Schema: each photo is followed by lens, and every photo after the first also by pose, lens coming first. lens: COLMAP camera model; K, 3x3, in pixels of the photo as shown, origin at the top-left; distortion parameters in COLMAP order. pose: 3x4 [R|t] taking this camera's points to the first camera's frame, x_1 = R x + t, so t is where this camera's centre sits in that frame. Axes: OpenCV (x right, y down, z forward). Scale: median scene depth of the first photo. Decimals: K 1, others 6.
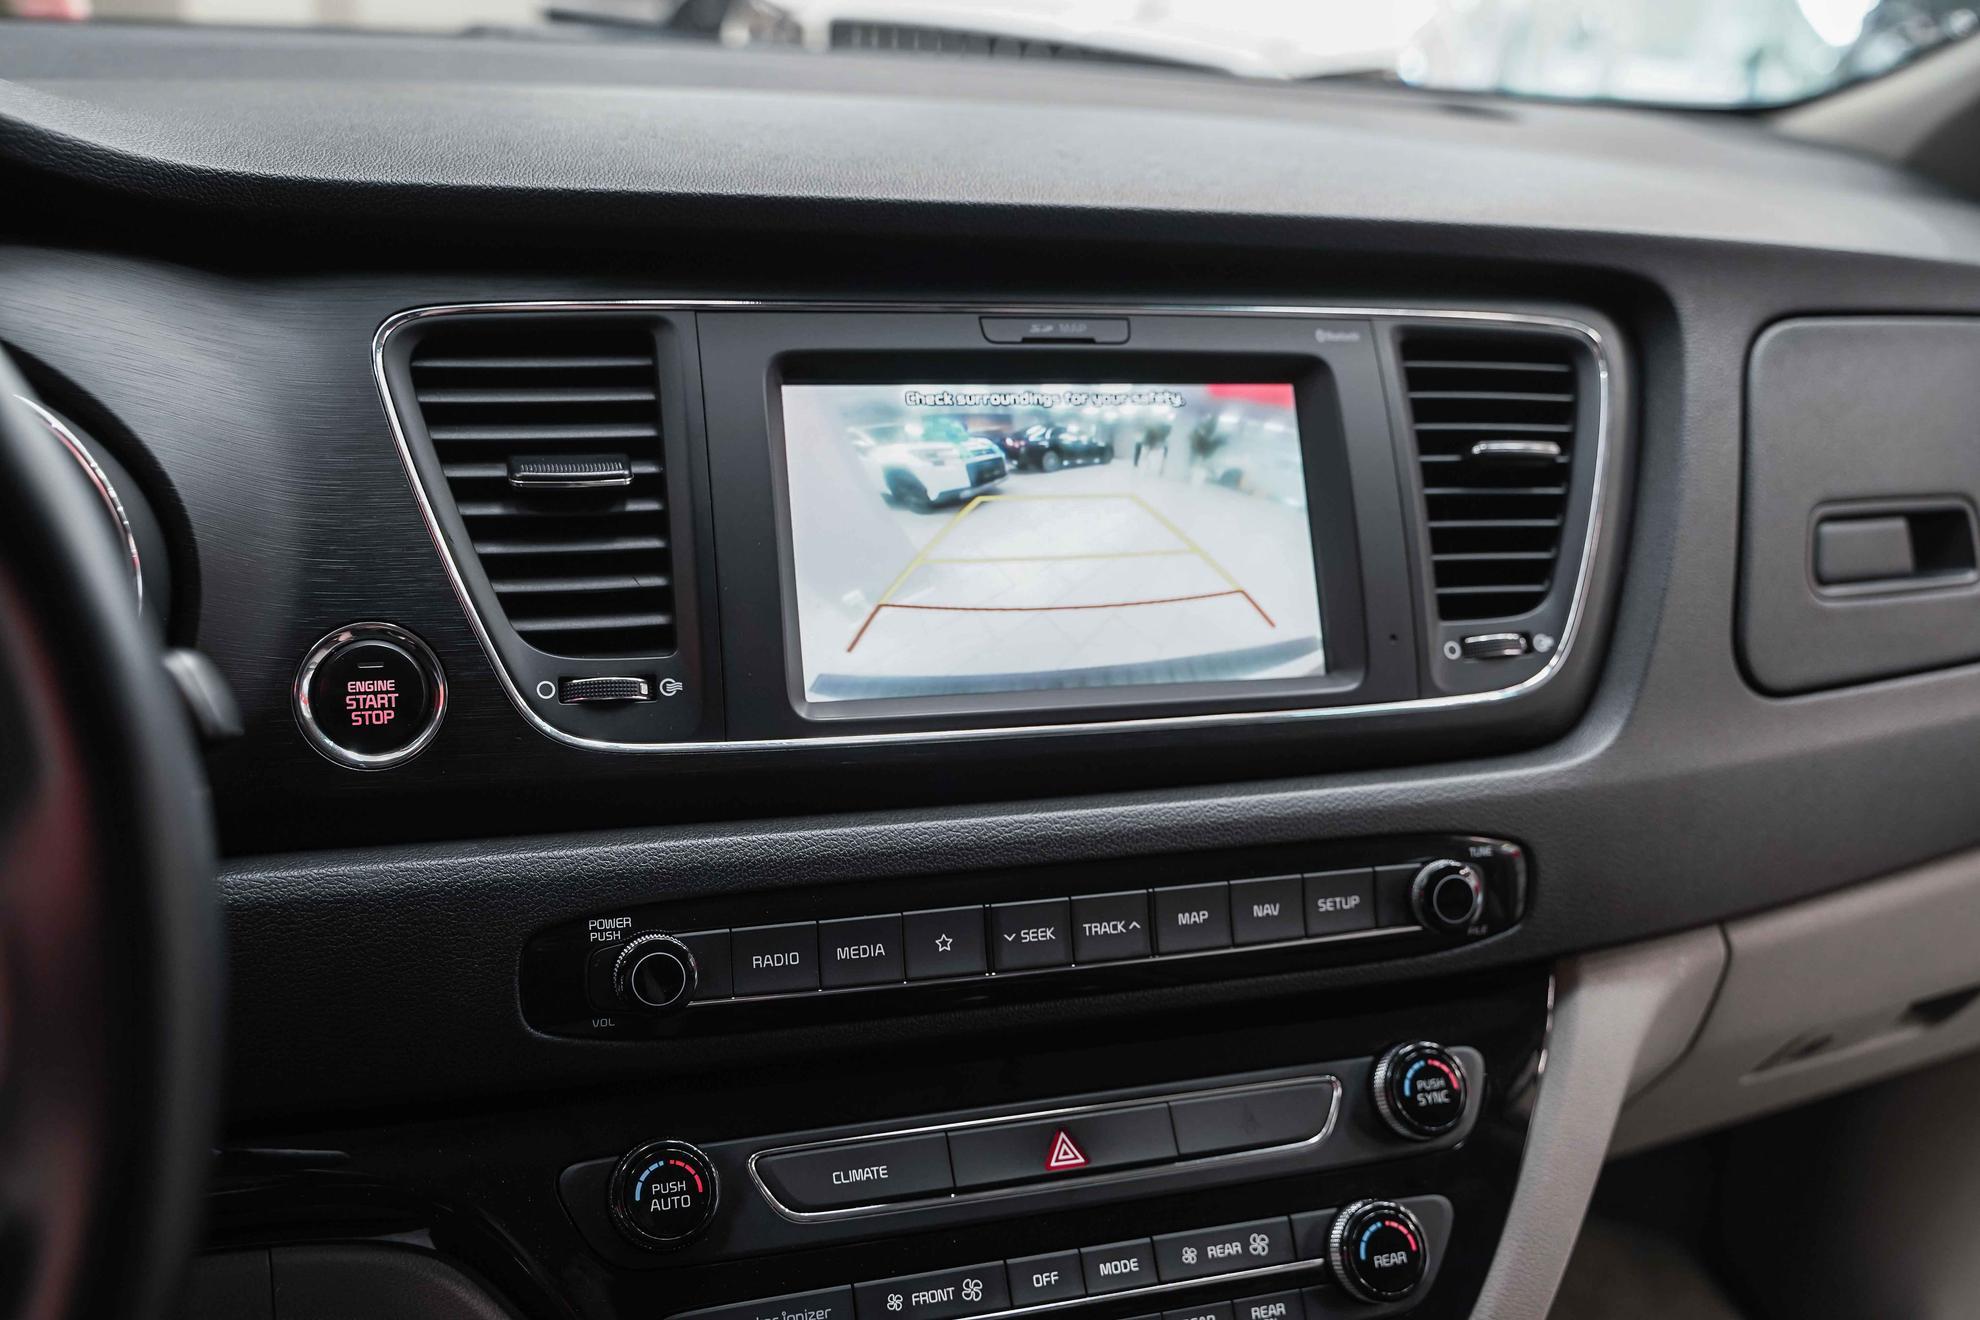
lens RADIAL K [[1883.2, 0, 985.9], [0, 1883.2, 652.8], [0, 0, 1]] dist [-0.001503, 0.003566]
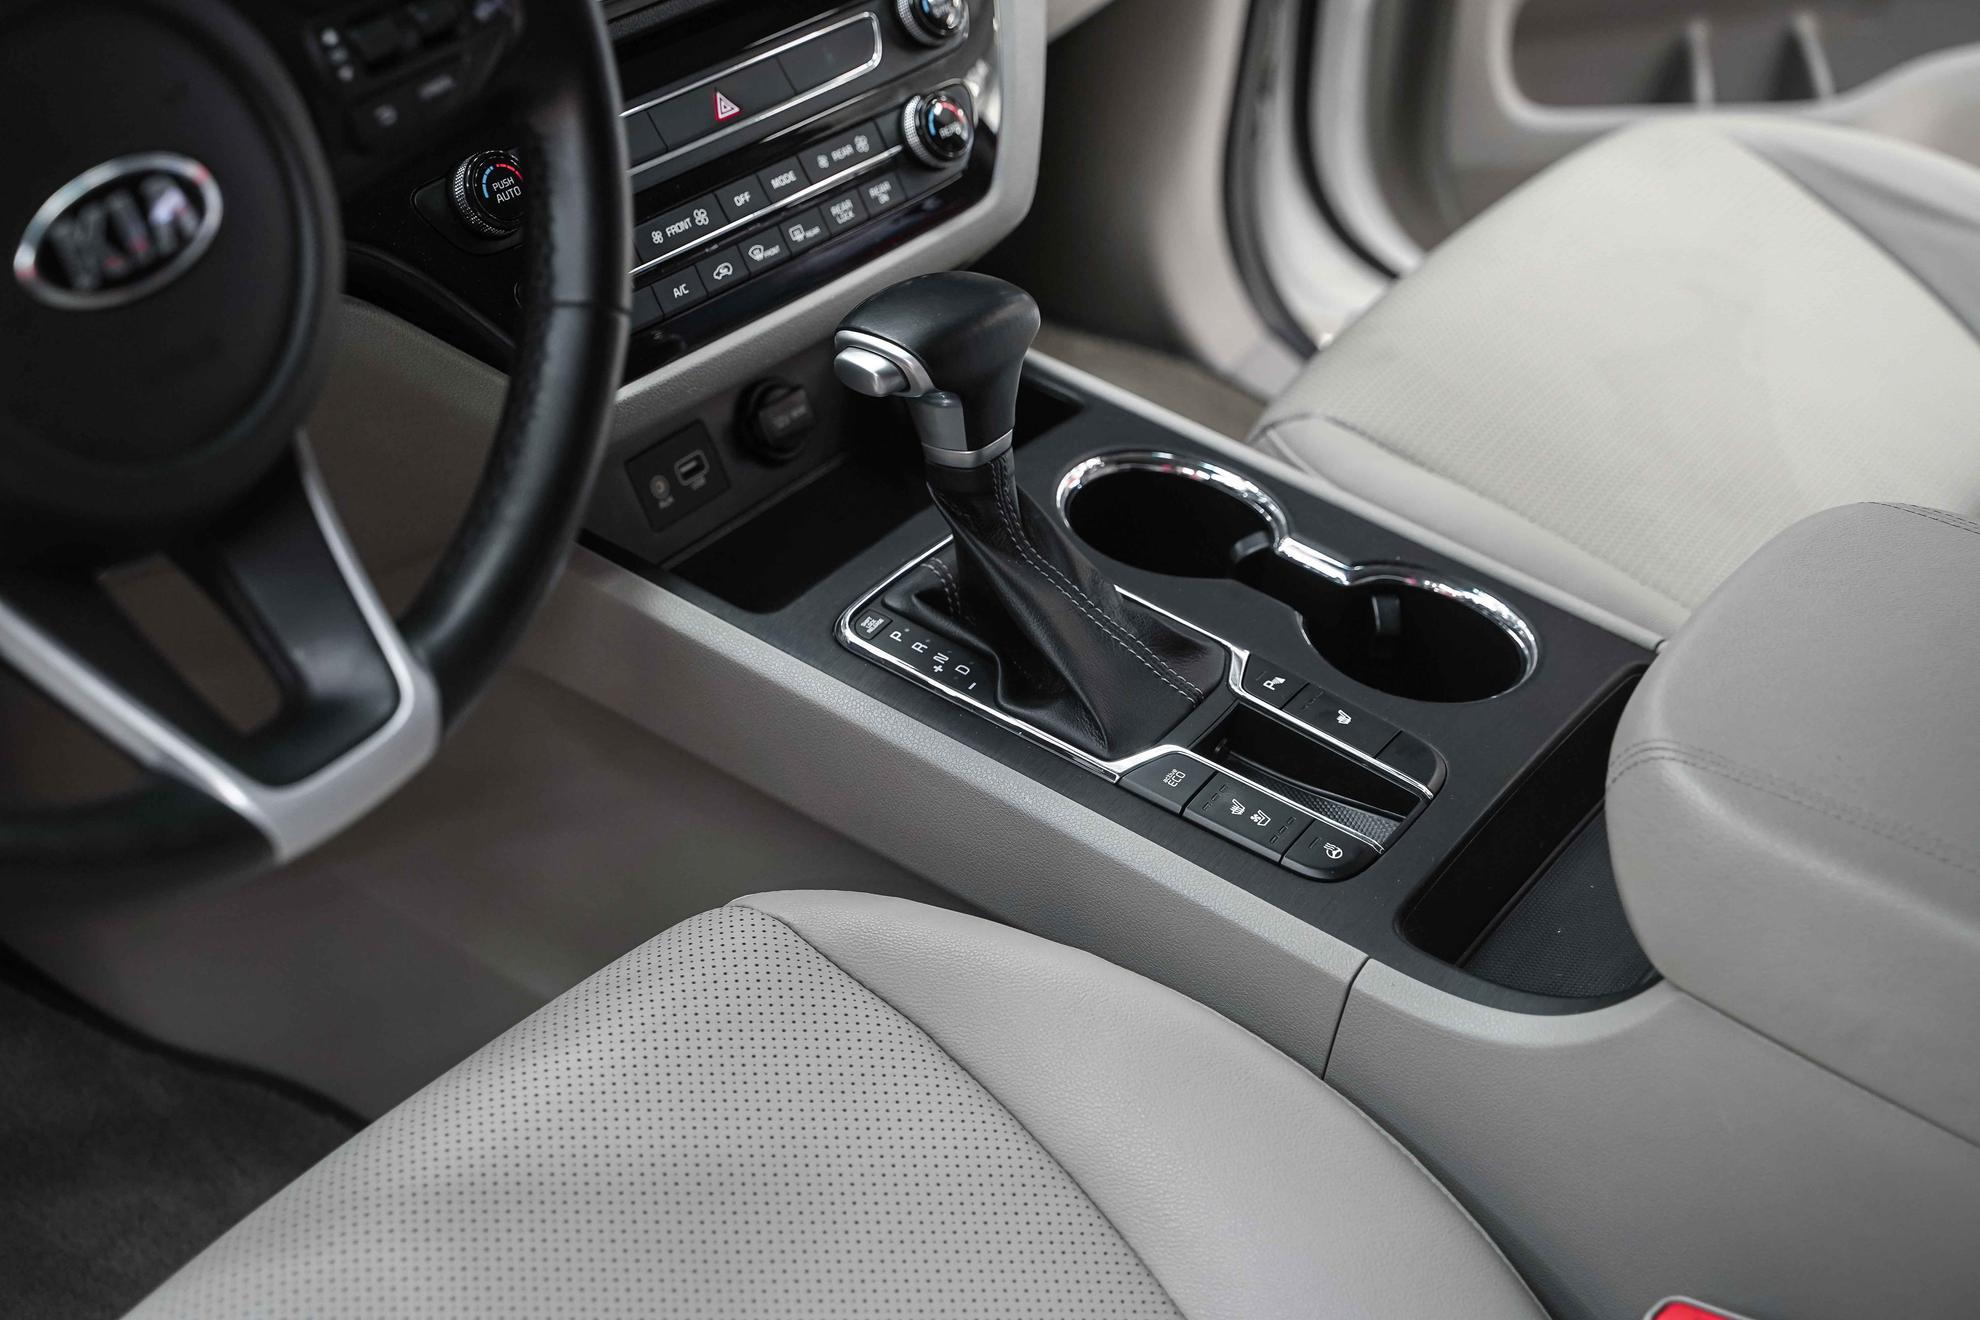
lens RADIAL K [[3018.7, 0, 889.6], [0, 3018.7, 659.5], [0, 0, 1]] dist [0.025651, -0.020358]
pose [[0.859757, -0.314499, 0.402379, -0.808411], [0.178484, 0.923244, 0.340241, -0.068367], [-0.478499, -0.220706, 0.849898, -0.890639]]
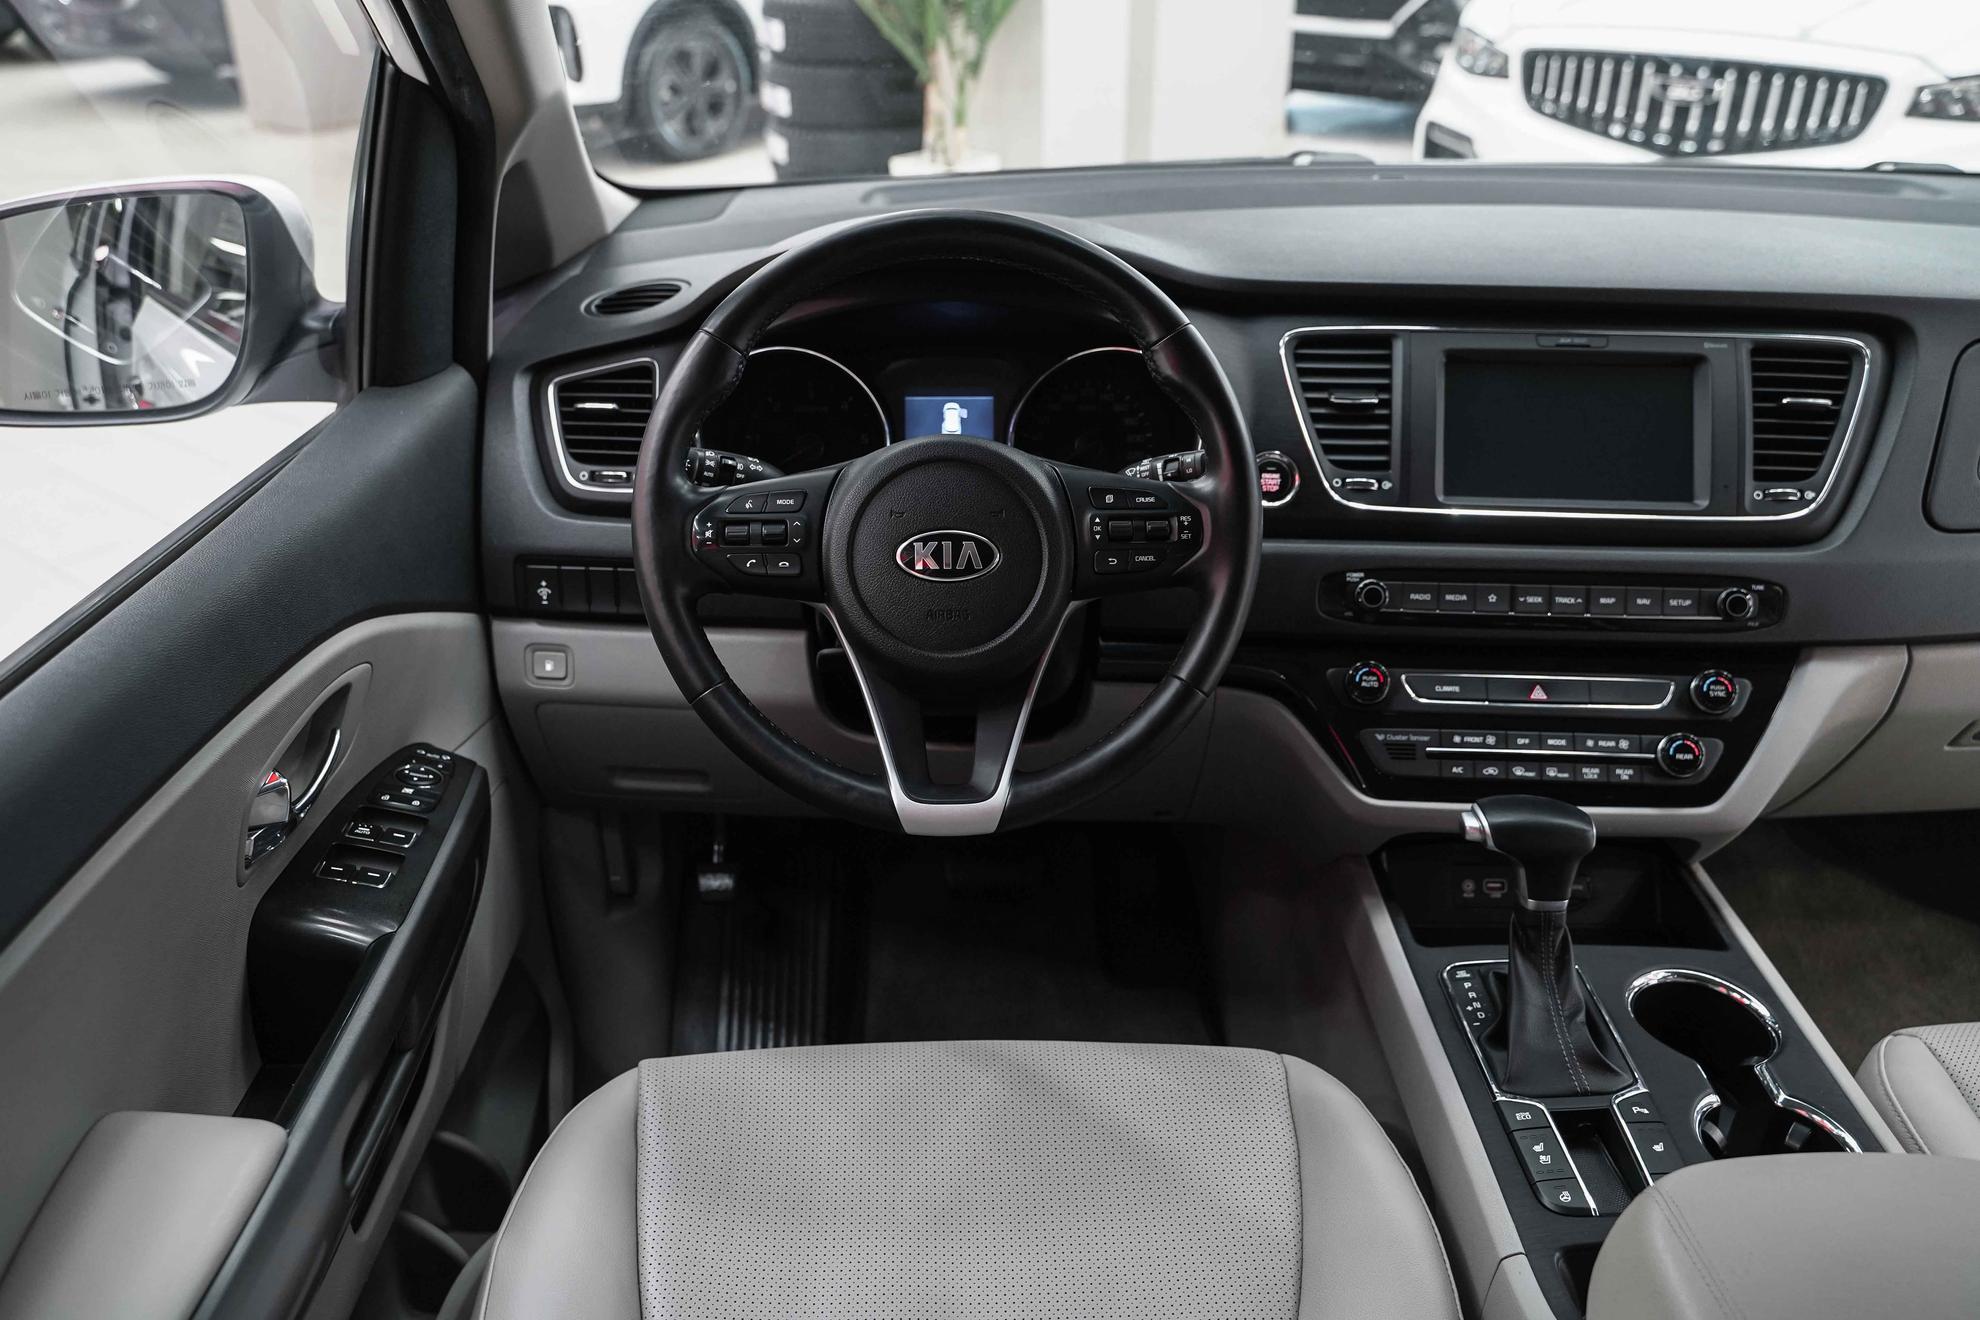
lens RADIAL K [[1588.8, 0, 992.8], [0, 1588.8, 650.6], [0, 0, 1]] dist [-0.008698, -0.000793]
pose [[0.921768, 0.092255, -0.376607, 0.155411], [-0.072049, 0.995120, 0.067424, 0.126515], [0.380989, -0.035015, 0.923916, -1.092492]]
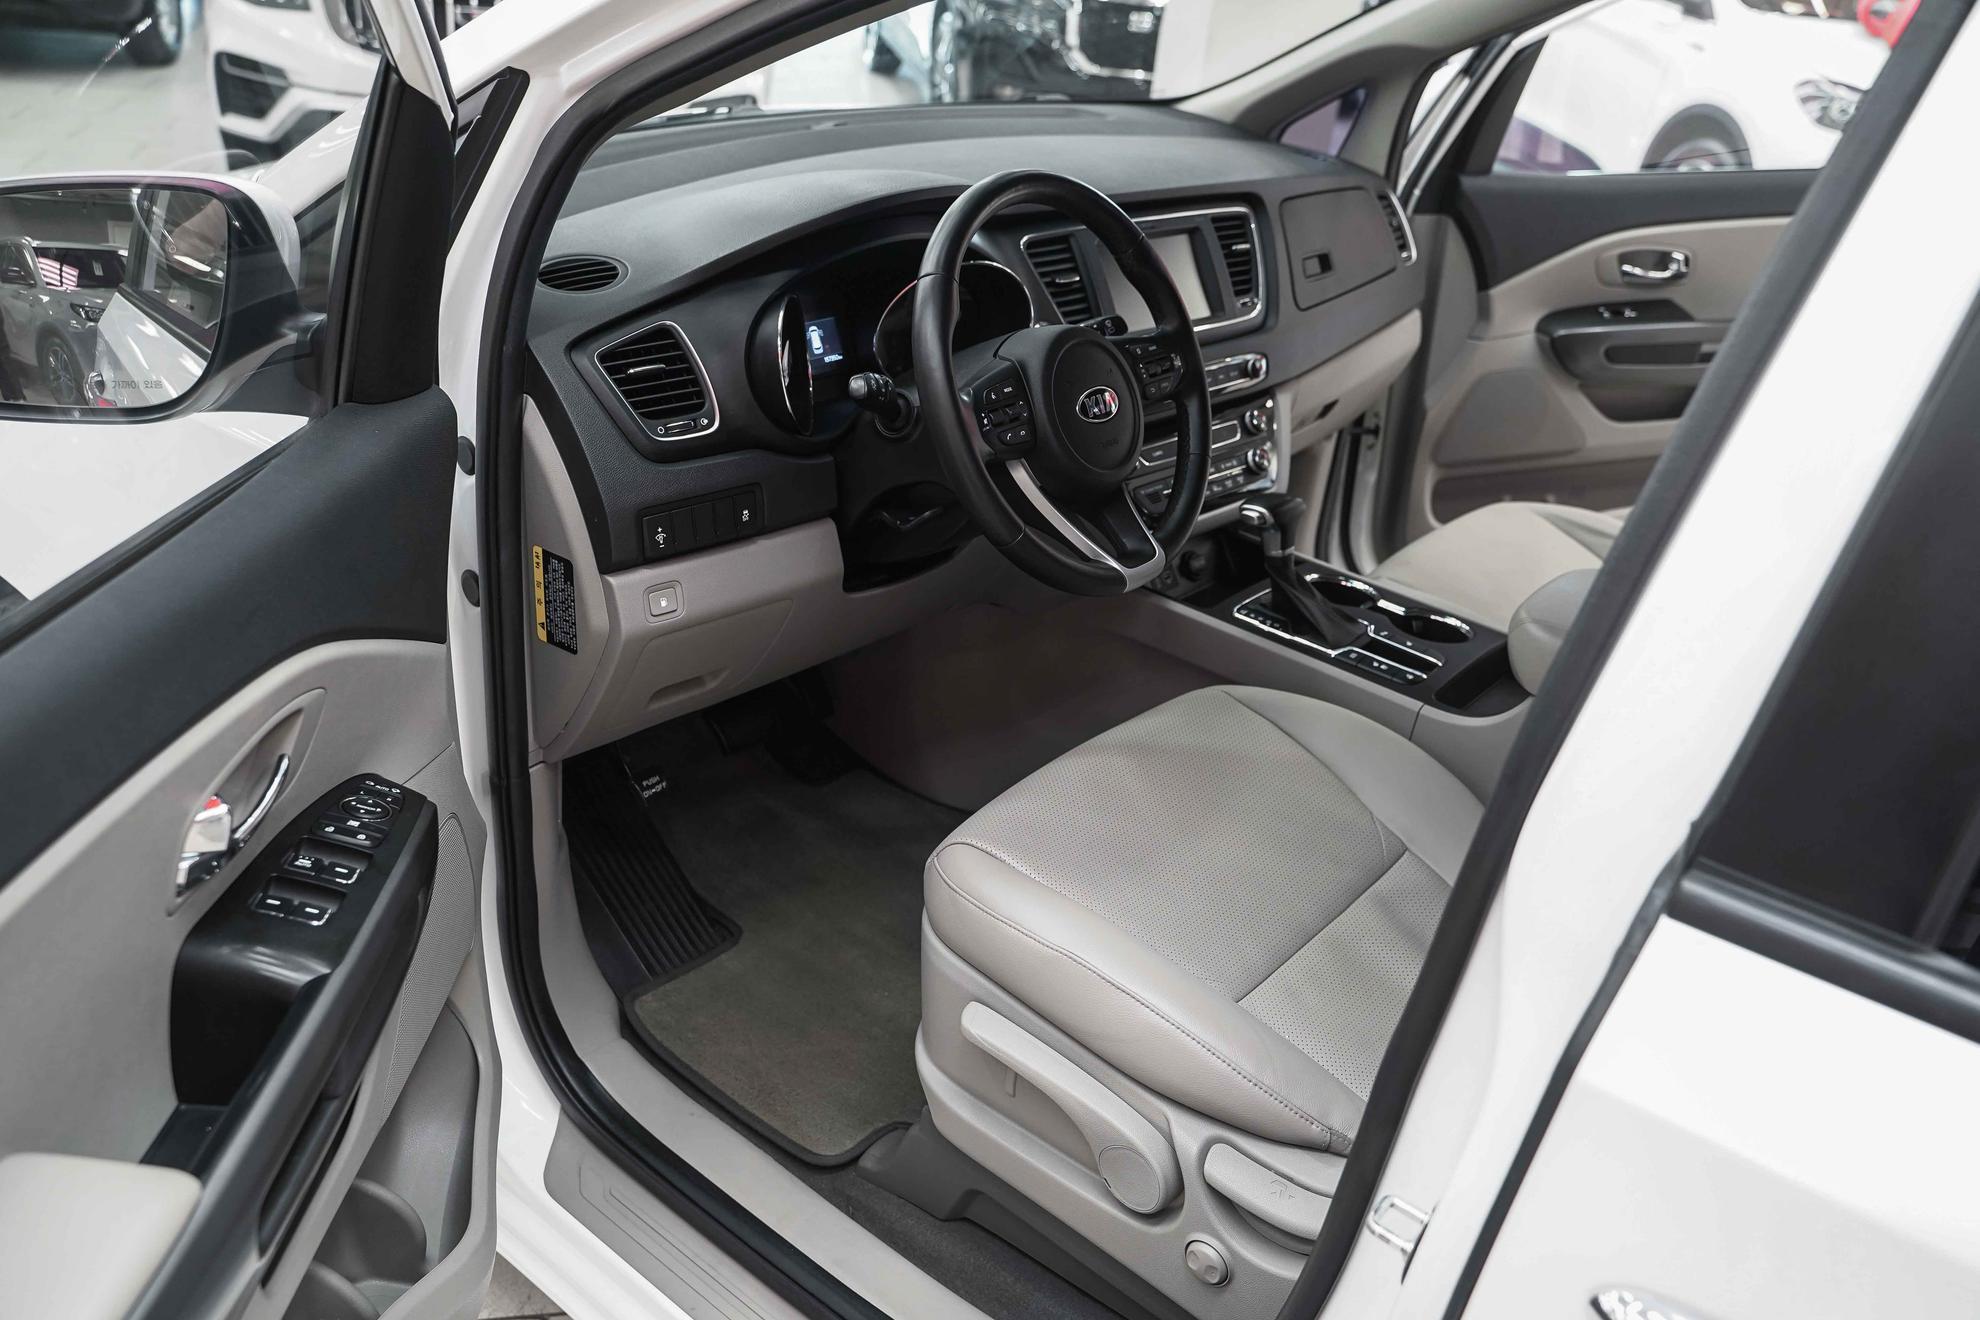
lens RADIAL K [[1588.8, 0, 992.8], [0, 1588.8, 650.6], [0, 0, 1]] dist [-0.008698, -0.000793]
pose [[0.881239, -0.208411, 0.424244, -1.763851], [0.155104, 0.975349, 0.156961, 0.104061], [-0.446499, -0.072518, 0.891841, -1.718767]]
